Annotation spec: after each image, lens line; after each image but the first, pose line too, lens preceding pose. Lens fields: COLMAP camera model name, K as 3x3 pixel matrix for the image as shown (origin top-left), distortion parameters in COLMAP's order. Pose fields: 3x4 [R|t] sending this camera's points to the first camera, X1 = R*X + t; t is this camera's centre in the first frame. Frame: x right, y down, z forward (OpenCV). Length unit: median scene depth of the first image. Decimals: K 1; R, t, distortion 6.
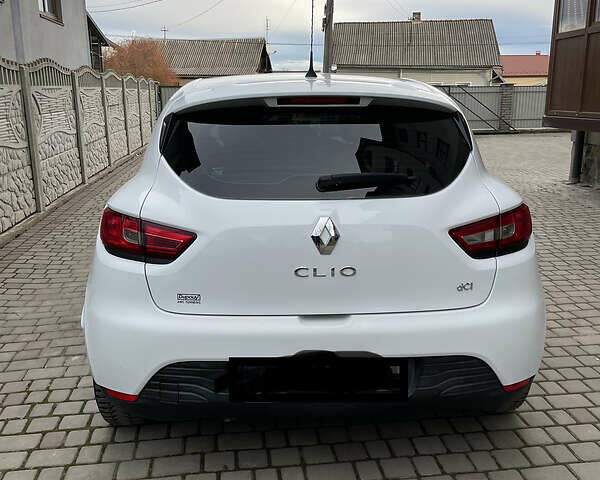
lens RADIAL K [[555.1, 0, 309.0], [0, 555.1, 246.1], [0, 0, 1]] dist [0.072818, -0.077286]
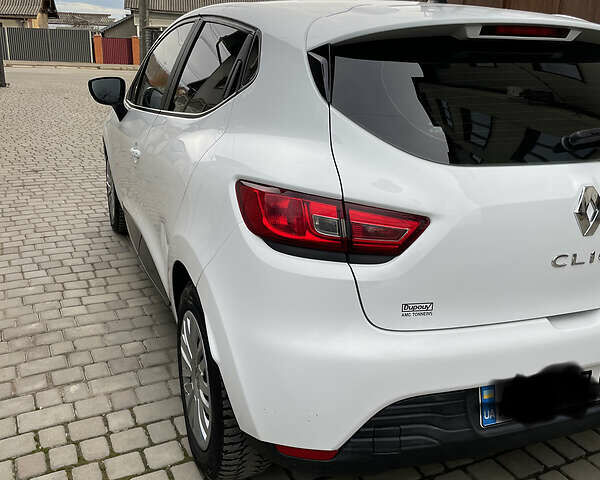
lens RADIAL K [[555.1, 0, 309.0], [0, 555.1, 246.1], [0, 0, 1]] dist [0.072818, -0.077286]
pose [[0.953567, -0.070647, 0.292779, -0.542462], [0.049755, 0.995695, 0.078210, -0.047797], [-0.297044, -0.060011, 0.952976, 0.363636]]
